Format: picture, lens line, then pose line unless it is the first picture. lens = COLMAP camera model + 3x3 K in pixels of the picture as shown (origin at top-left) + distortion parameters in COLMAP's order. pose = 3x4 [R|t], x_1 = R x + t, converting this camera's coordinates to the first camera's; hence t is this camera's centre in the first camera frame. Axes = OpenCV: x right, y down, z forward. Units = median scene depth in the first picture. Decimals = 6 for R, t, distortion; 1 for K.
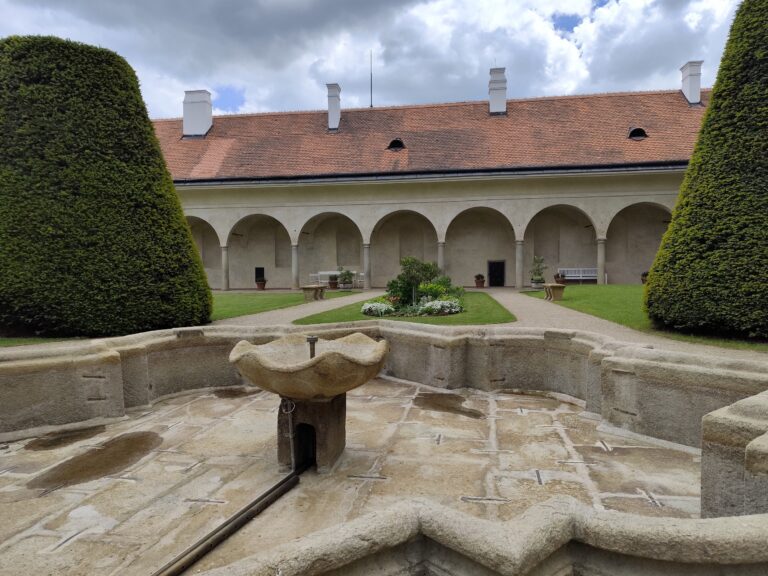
lens RADIAL K [[515.8, 0, 384.0], [0, 515.8, 288.0], [0, 0, 1]] dist [0.038143, -0.050672]
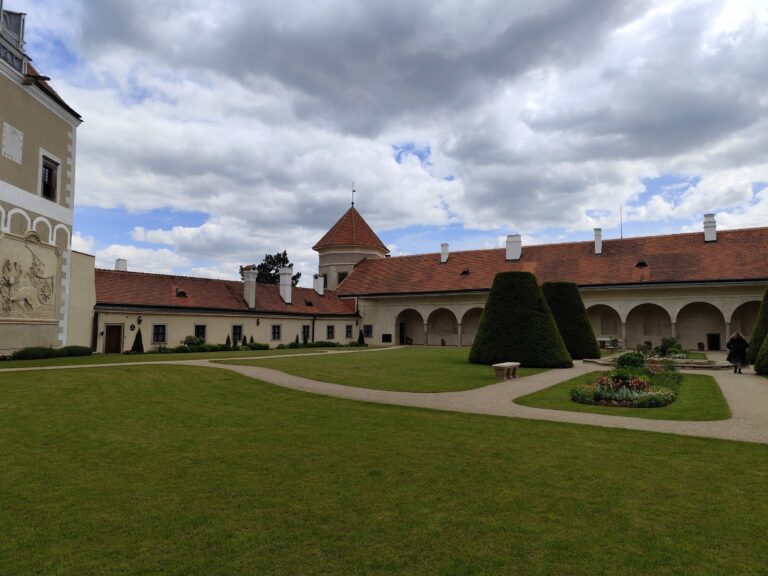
lens RADIAL K [[515.8, 0, 384.0], [0, 515.8, 288.0], [0, 0, 1]] dist [0.038143, -0.050672]
pose [[0.926753, -0.014337, -0.375398, -0.122432], [-0.026844, 0.994190, -0.104240, 0.000790], [0.374711, 0.106682, 0.920983, -0.894059]]
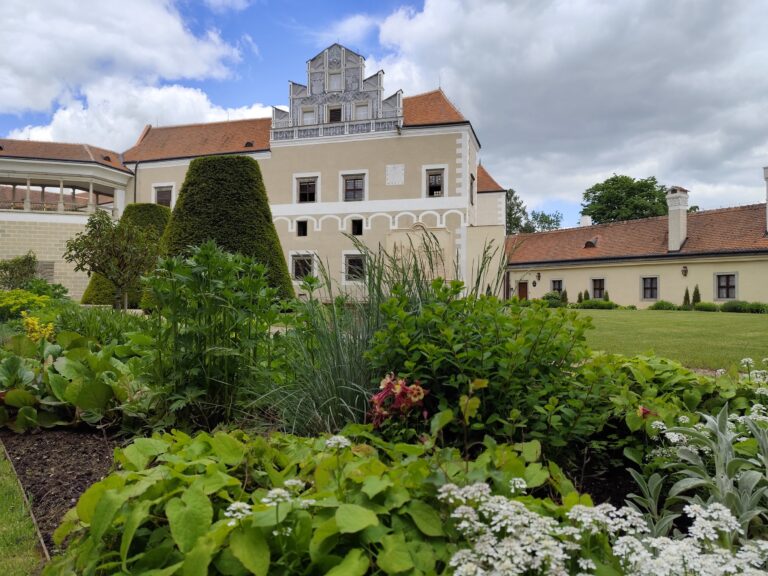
lens RADIAL K [[515.8, 0, 384.0], [0, 515.8, 288.0], [0, 0, 1]] dist [0.038143, -0.050672]
pose [[-0.658101, -0.002026, -0.752927, 0.114005], [-0.018733, 0.999731, 0.013683, -0.020914], [0.752697, 0.023109, -0.657962, 0.822877]]
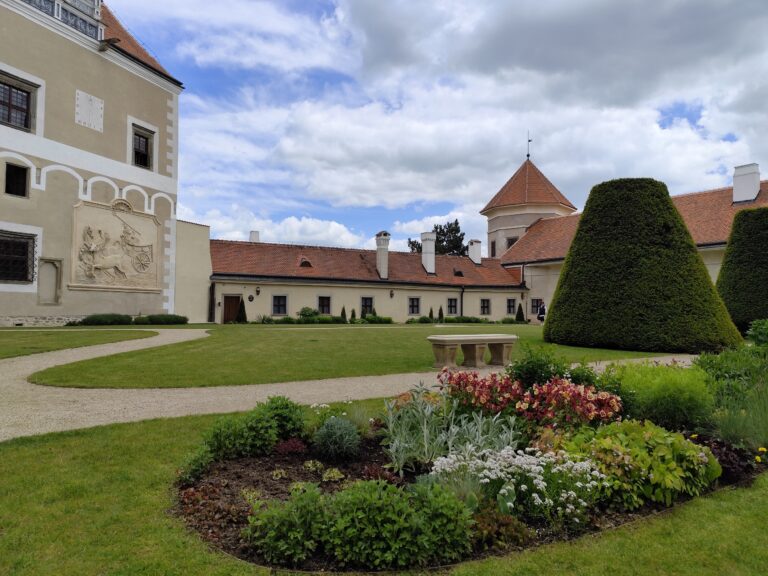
lens RADIAL K [[515.8, 0, 384.0], [0, 515.8, 288.0], [0, 0, 1]] dist [0.038143, -0.050672]
pose [[0.672454, -0.014808, -0.739991, -0.034293], [-0.038551, 0.997742, -0.054999, 0.013575], [0.739134, 0.065512, 0.670364, -0.496464]]
